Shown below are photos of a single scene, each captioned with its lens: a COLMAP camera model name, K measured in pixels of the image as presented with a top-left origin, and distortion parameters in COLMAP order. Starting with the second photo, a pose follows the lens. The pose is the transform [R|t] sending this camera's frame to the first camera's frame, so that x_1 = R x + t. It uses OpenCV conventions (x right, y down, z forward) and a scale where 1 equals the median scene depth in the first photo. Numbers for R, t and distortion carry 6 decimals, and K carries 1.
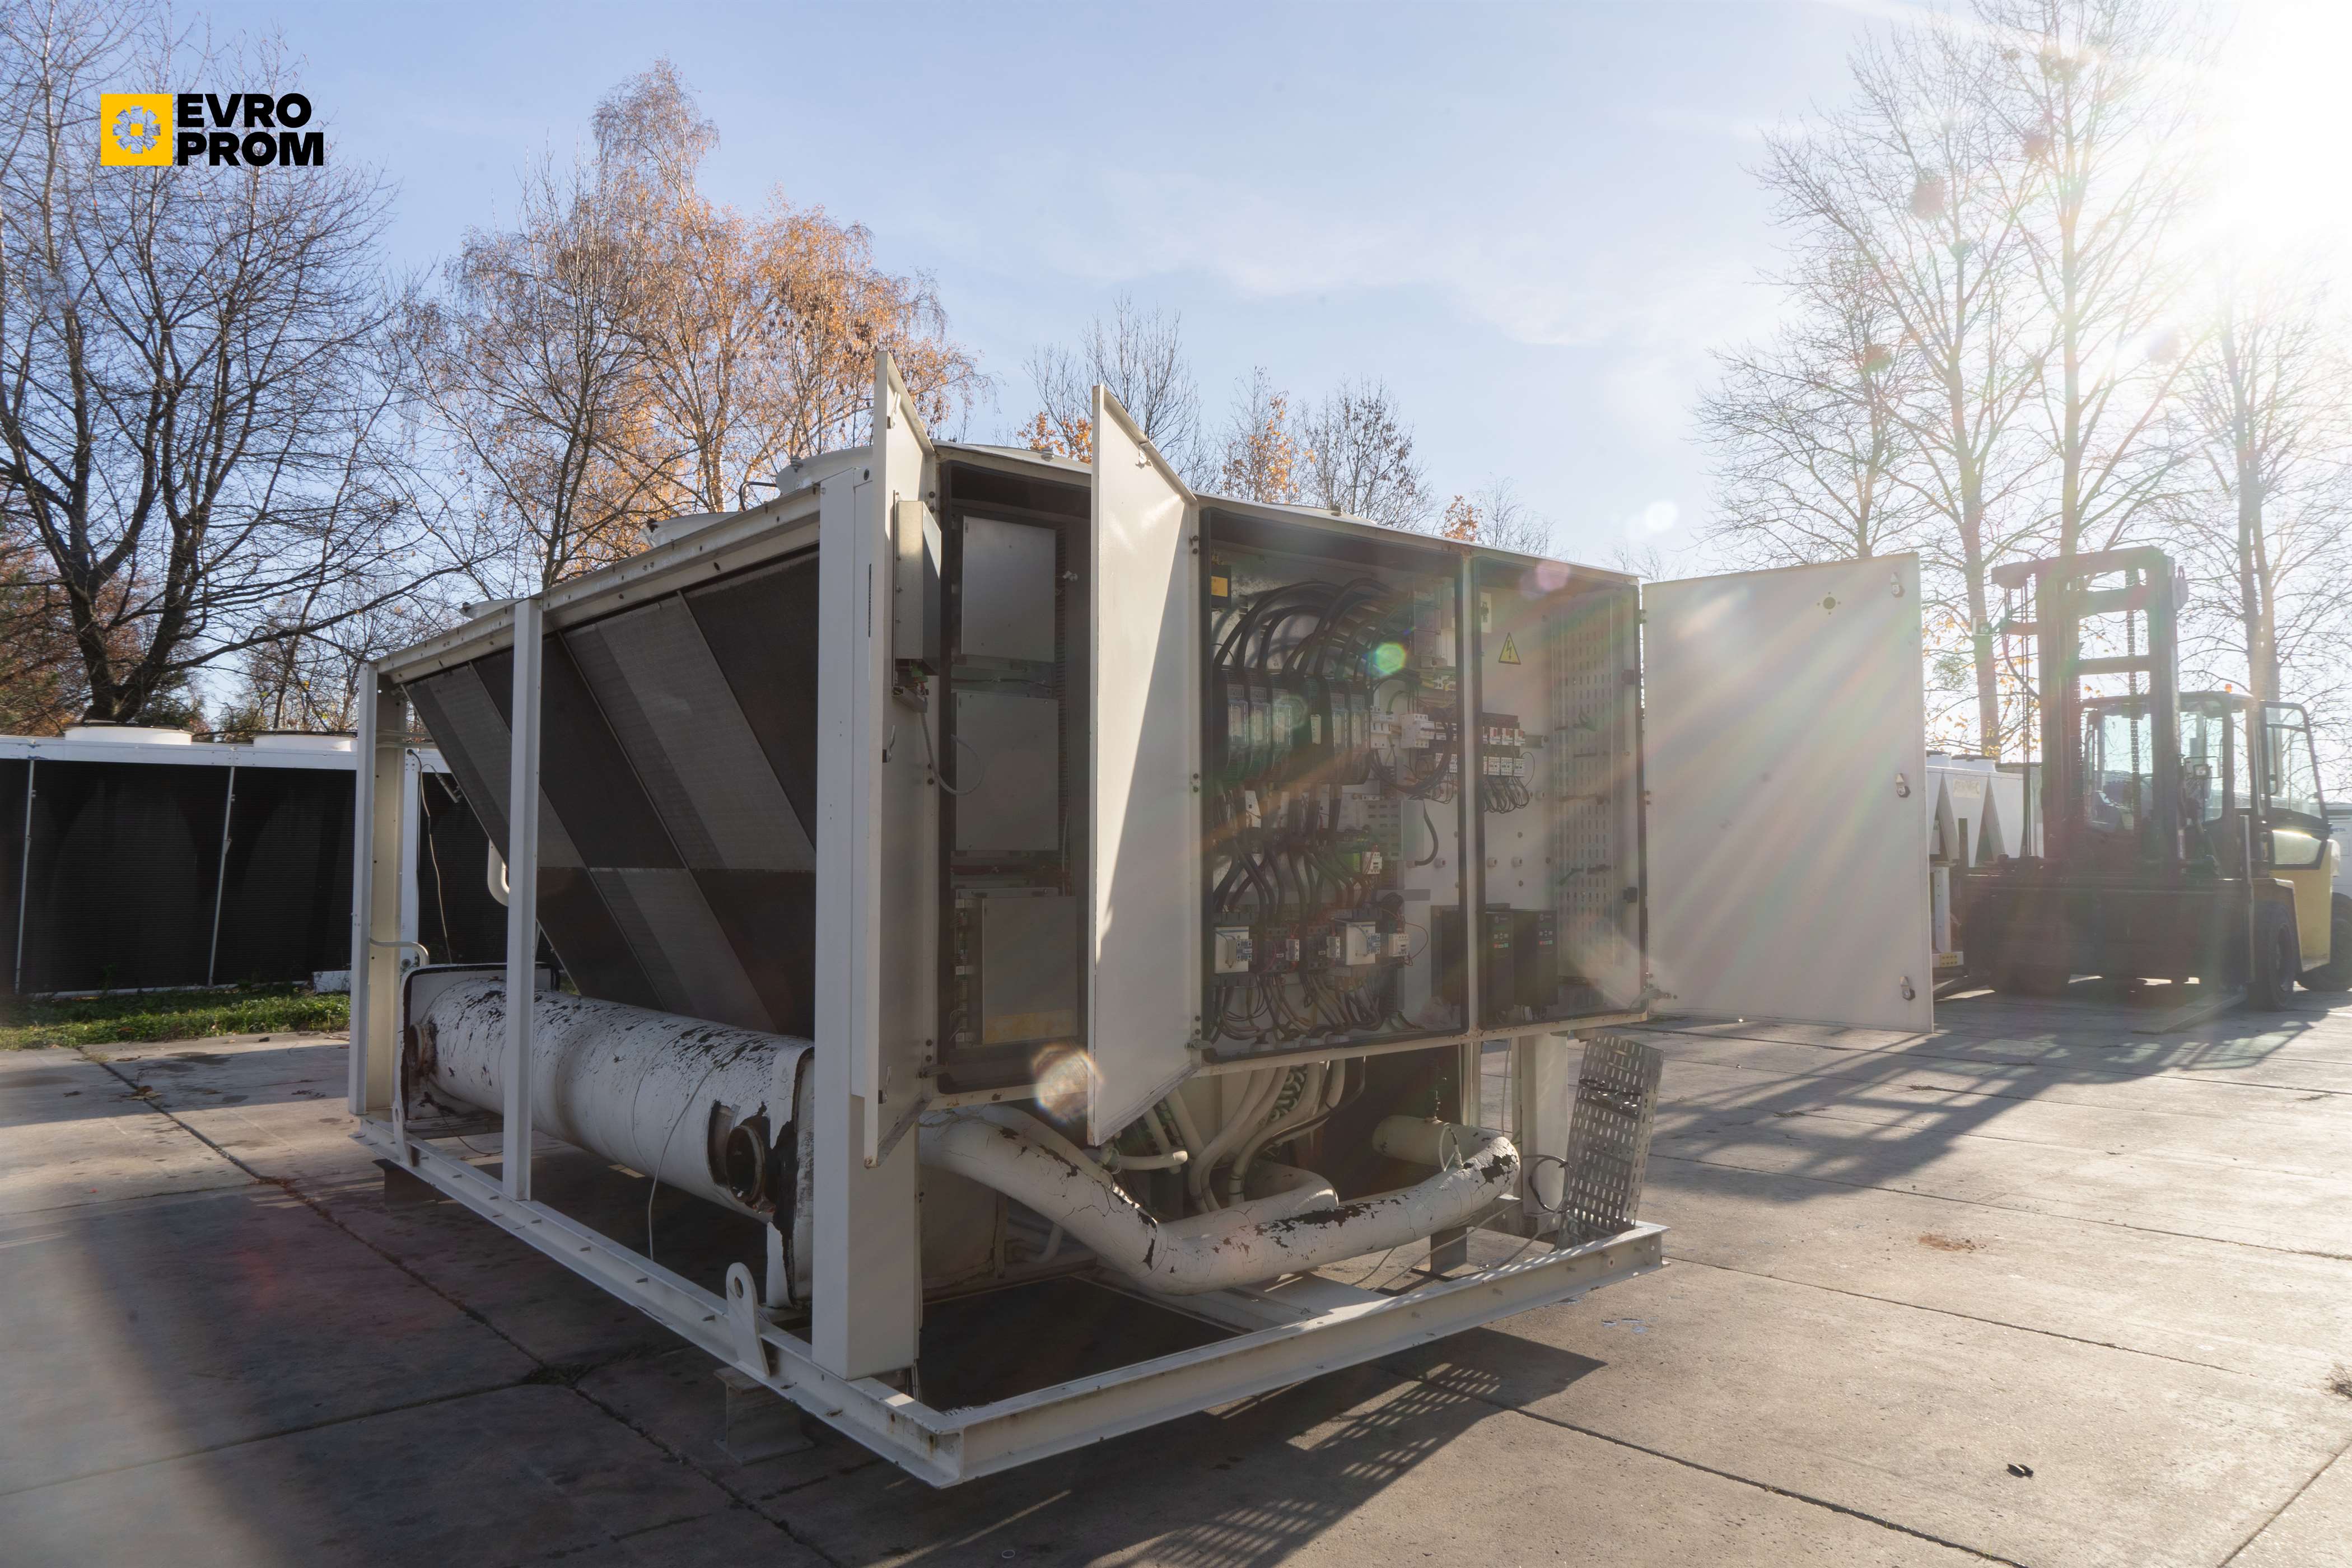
lens RADIAL K [[1623.4, 0, 1294.5], [0, 1623.4, 772.9], [0, 0, 1]] dist [0.001211, -0.007869]
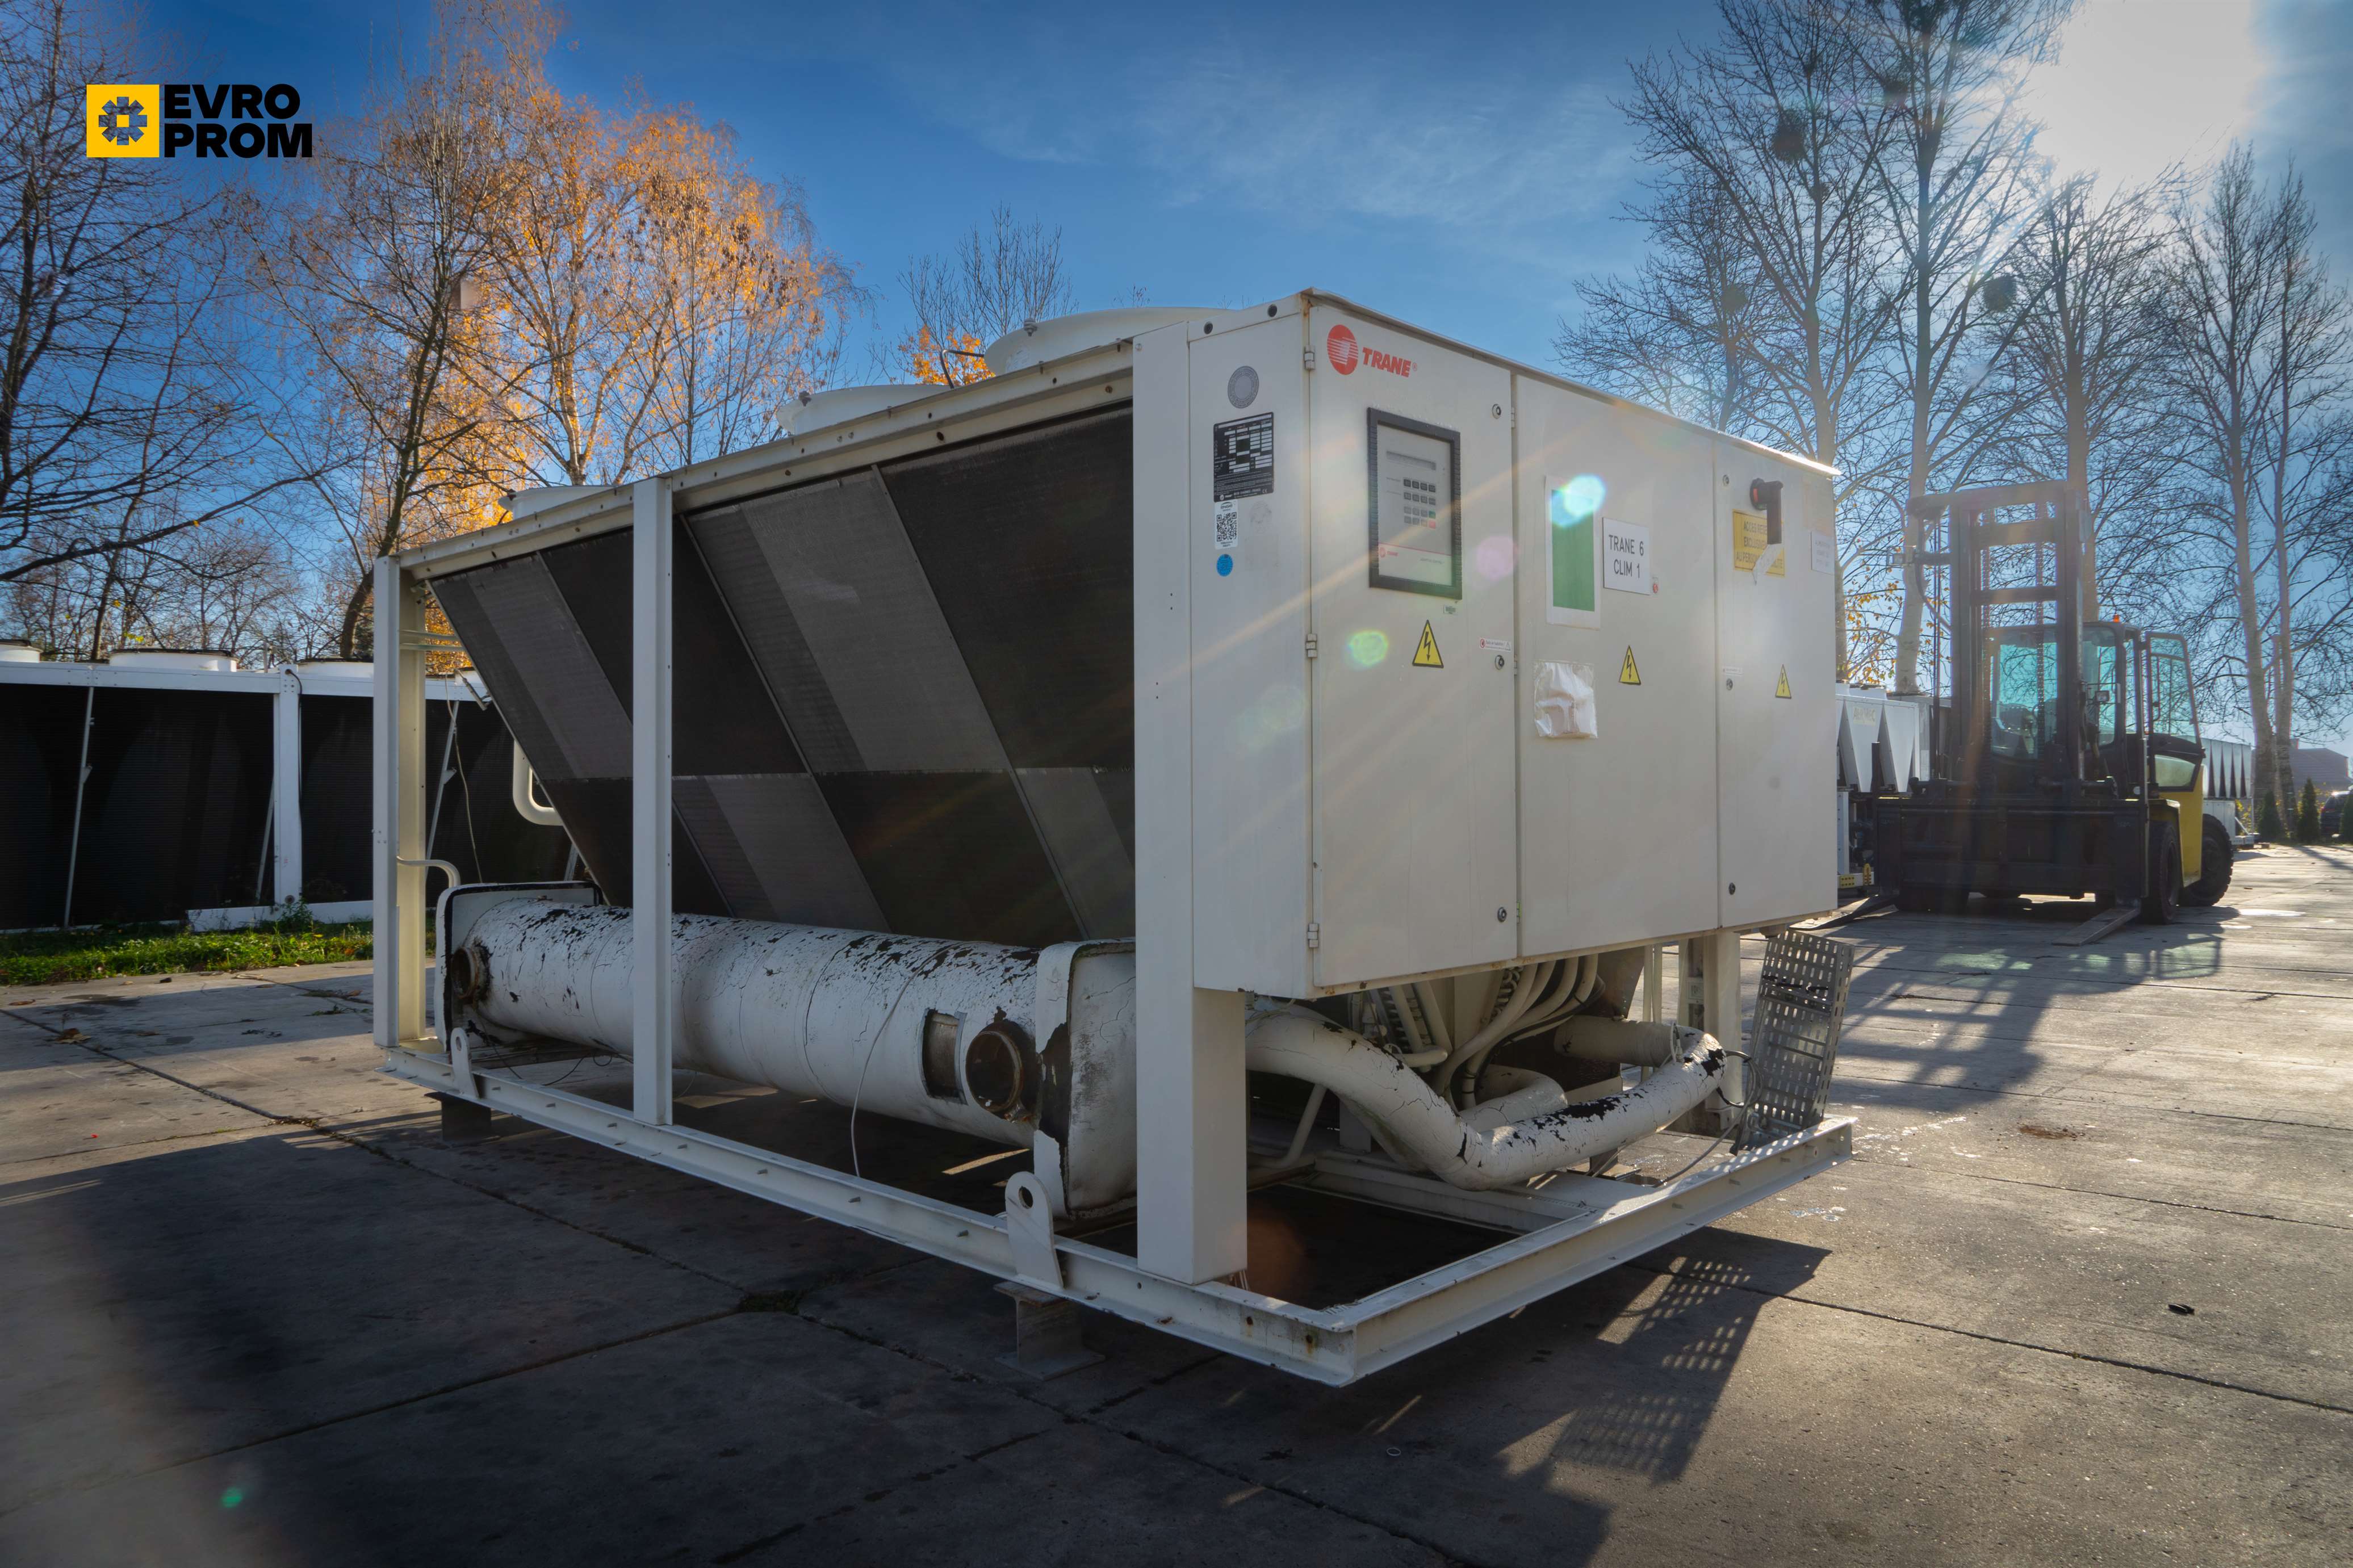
lens RADIAL K [[1623.9, 0, 1170.4], [0, 1623.9, 788.1], [0, 0, 1]] dist [0.001211, -0.007869]
pose [[0.994058, -0.003811, 0.108789, -0.222971], [-0.000350, 0.999270, 0.038205, 0.026391], [-0.108855, -0.038016, 0.993330, 0.037279]]
